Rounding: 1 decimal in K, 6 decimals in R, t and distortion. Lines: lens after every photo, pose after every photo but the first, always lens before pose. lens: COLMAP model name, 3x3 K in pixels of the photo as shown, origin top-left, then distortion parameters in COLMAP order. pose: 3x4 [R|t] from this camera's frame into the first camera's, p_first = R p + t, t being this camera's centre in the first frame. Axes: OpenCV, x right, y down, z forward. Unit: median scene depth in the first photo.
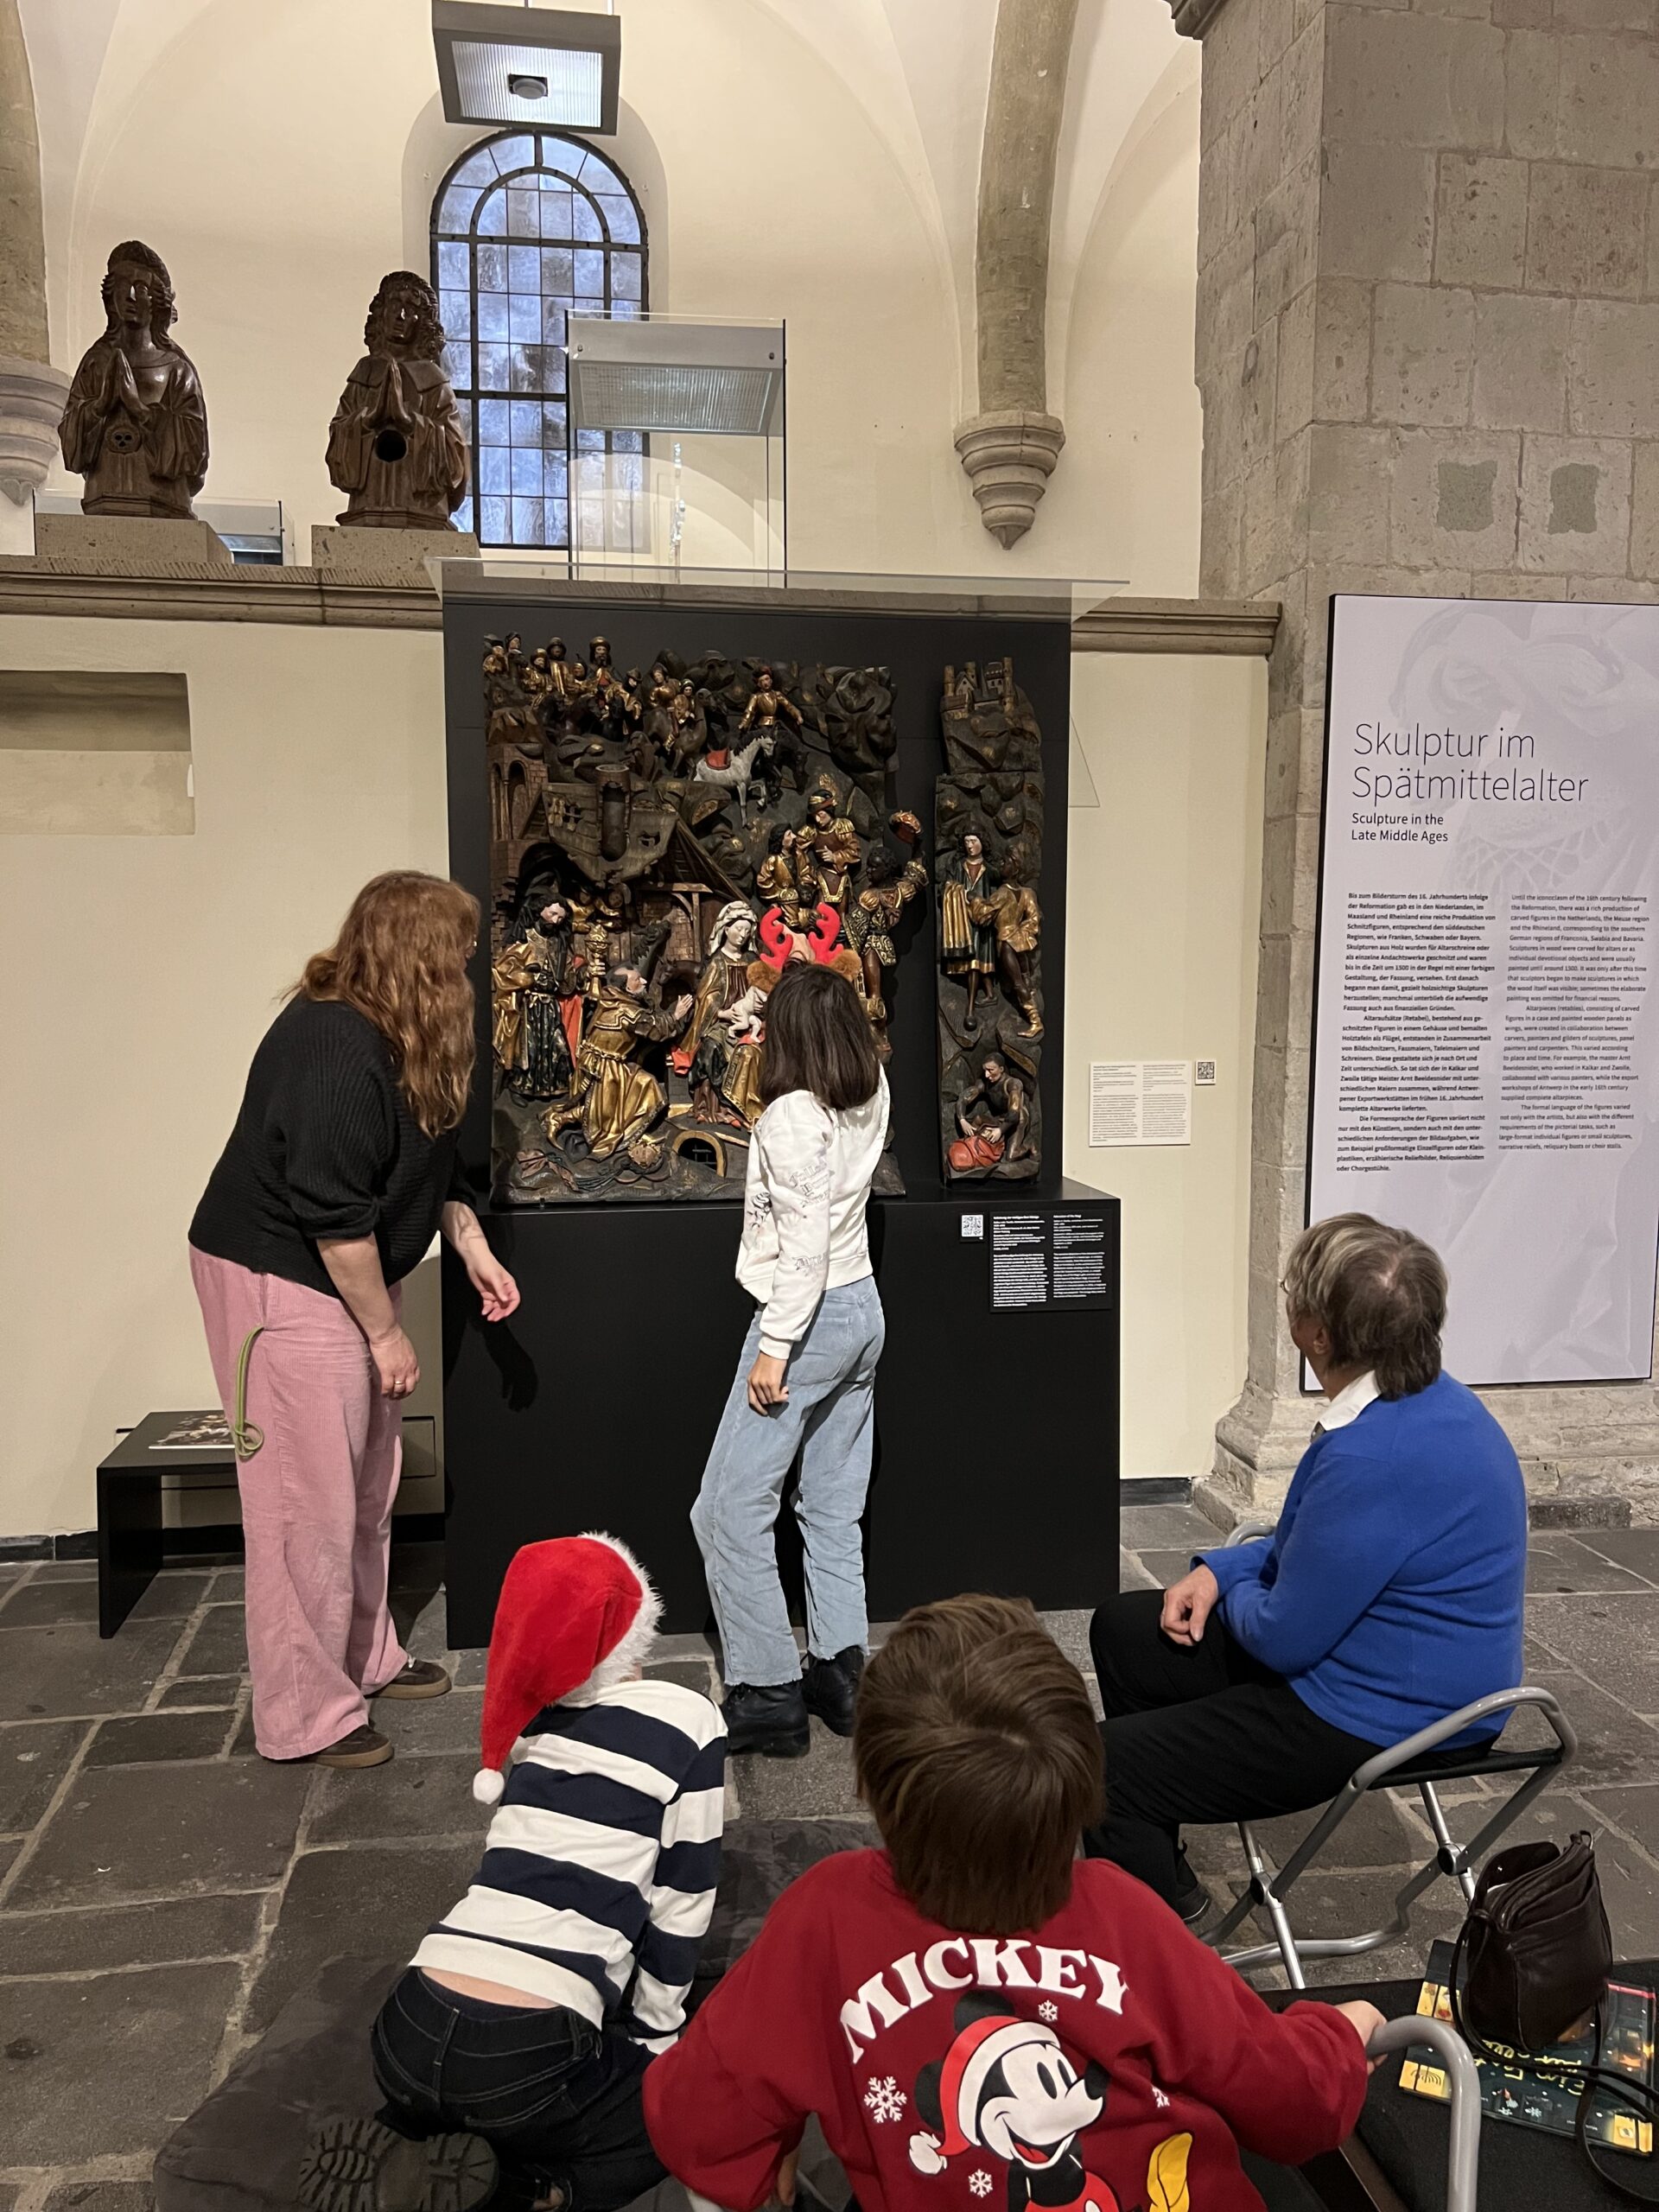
lens RADIAL K [[1677.0, 0, 823.4], [0, 1677.0, 1127.2], [0, 0, 1]] dist [0.053804, -0.063398]
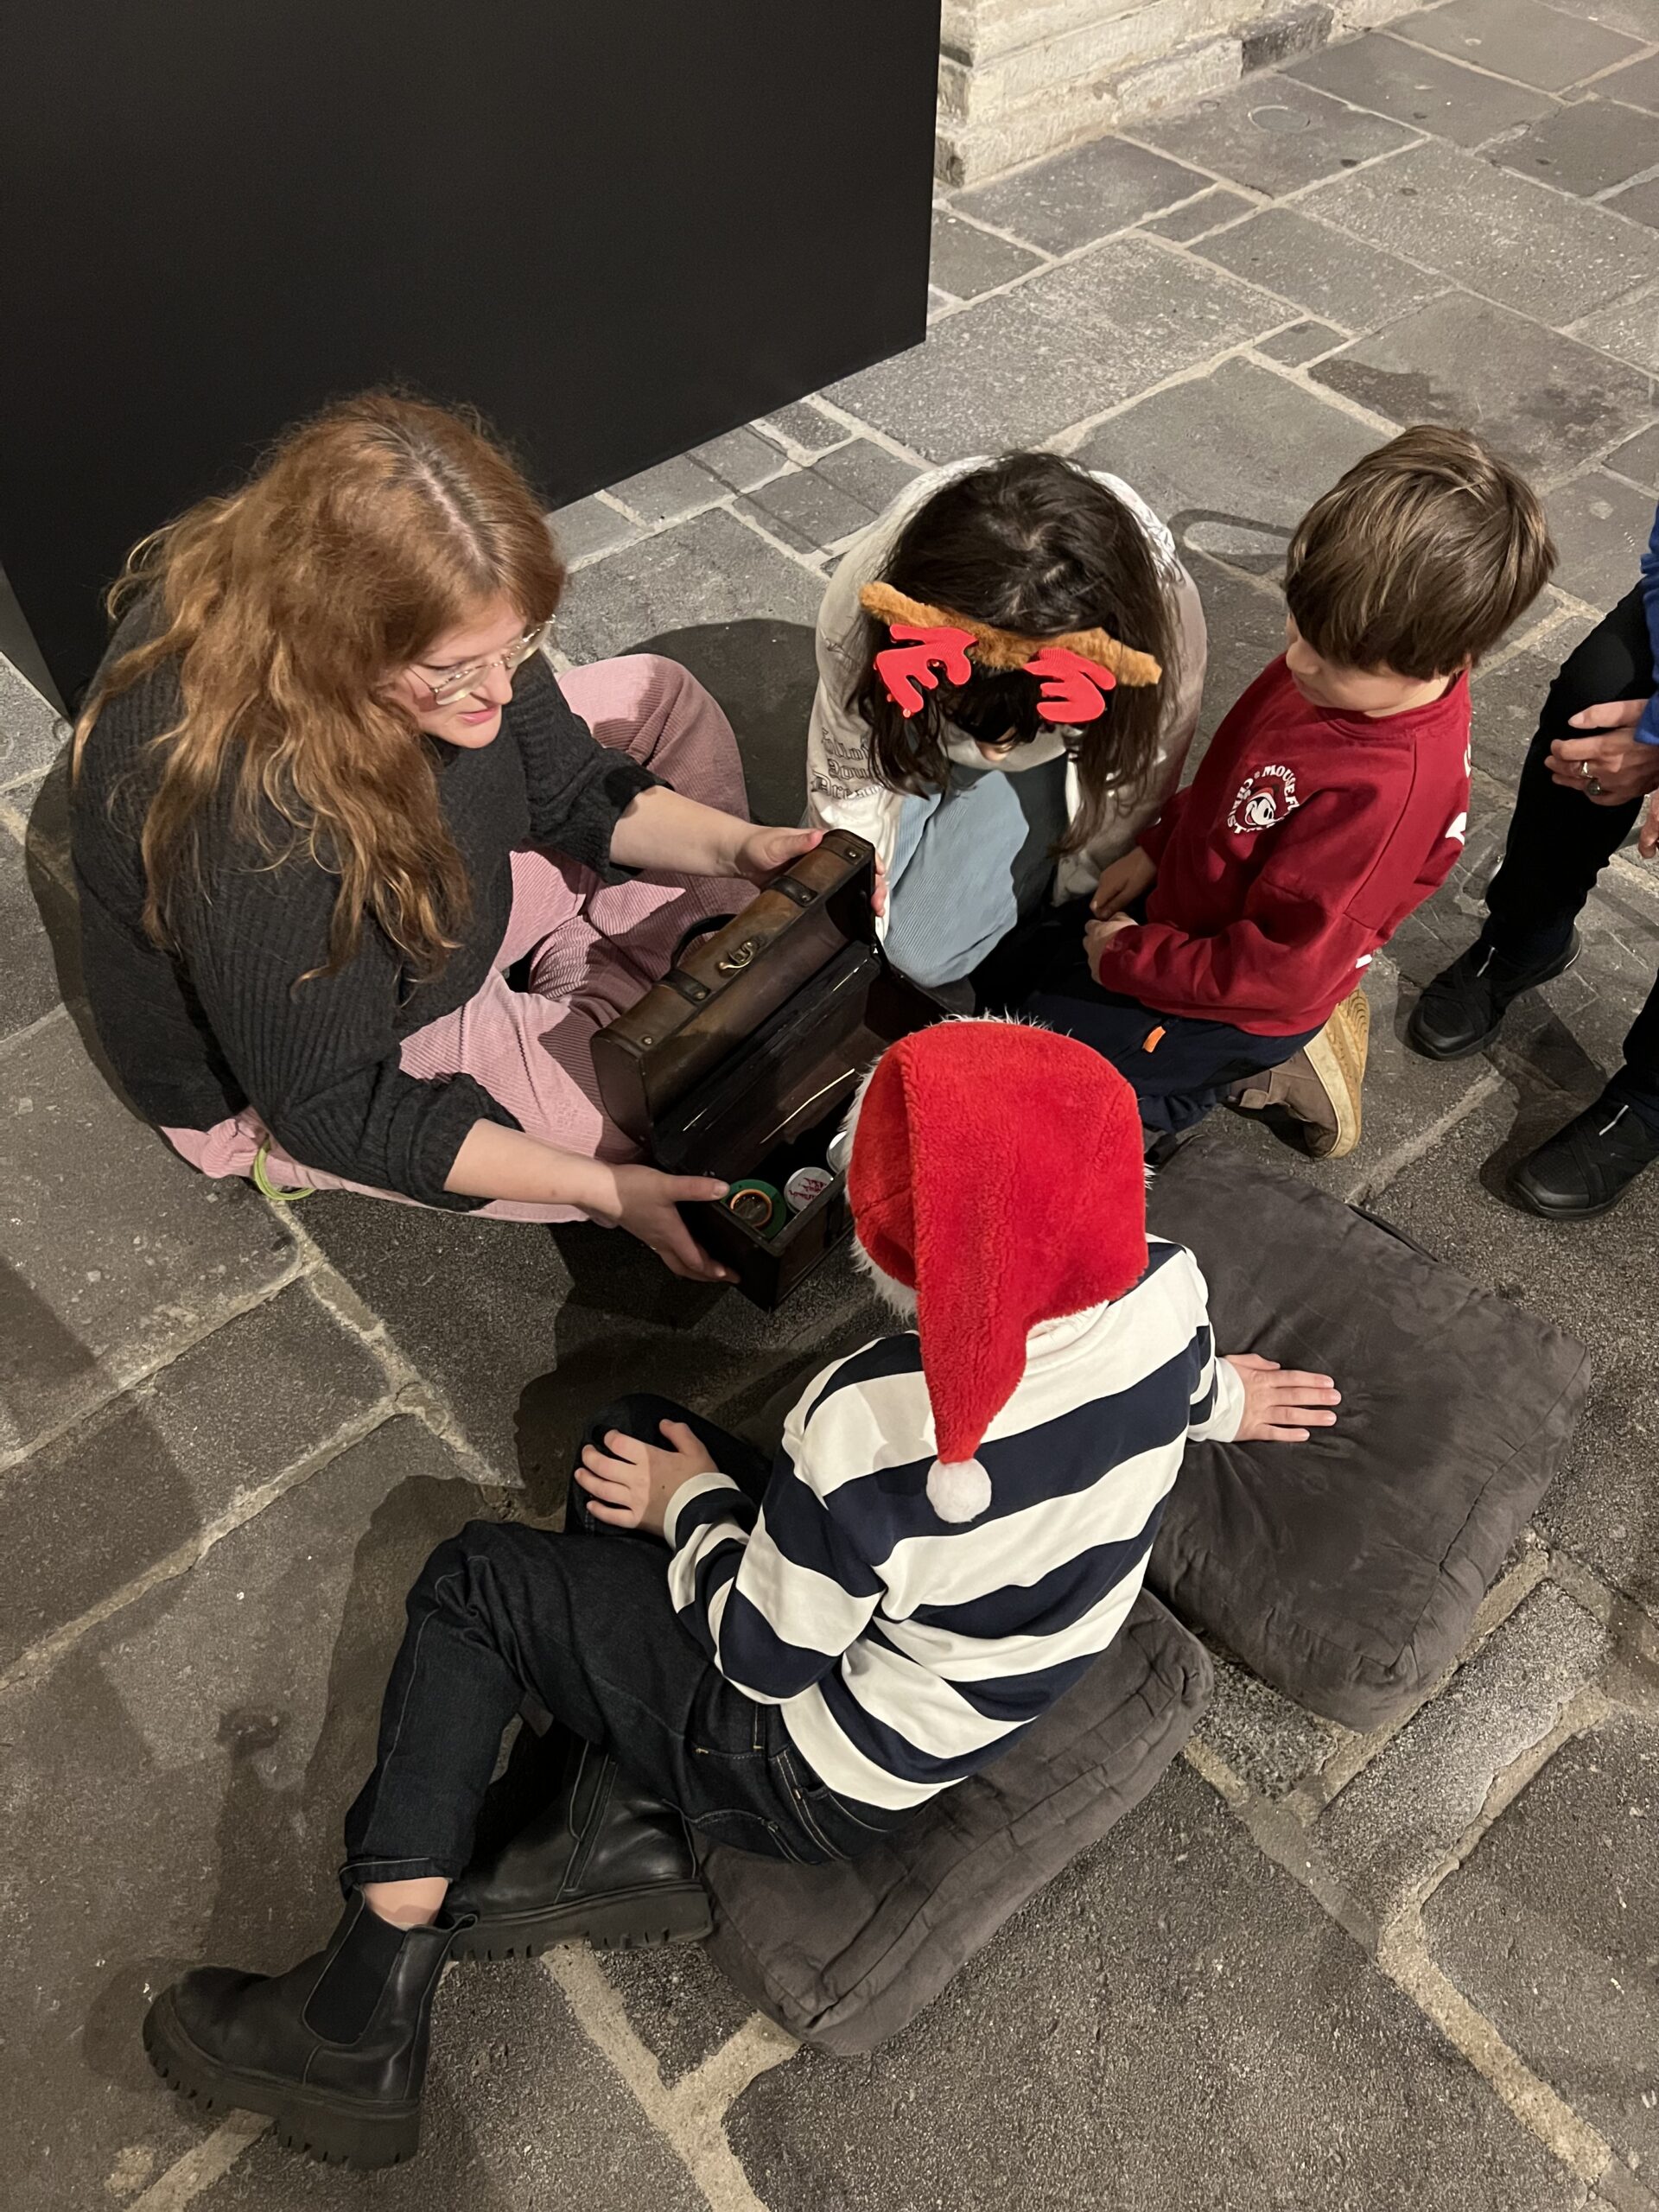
lens RADIAL K [[1677.0, 0, 836.9], [0, 1677.0, 1104.4], [0, 0, 1]] dist [0.053804, -0.063398]
pose [[0.835844, -0.425625, 0.346711, -0.235860], [0.043015, 0.680405, 0.731572, -0.023275], [-0.547279, -0.596567, 0.587021, 0.388710]]
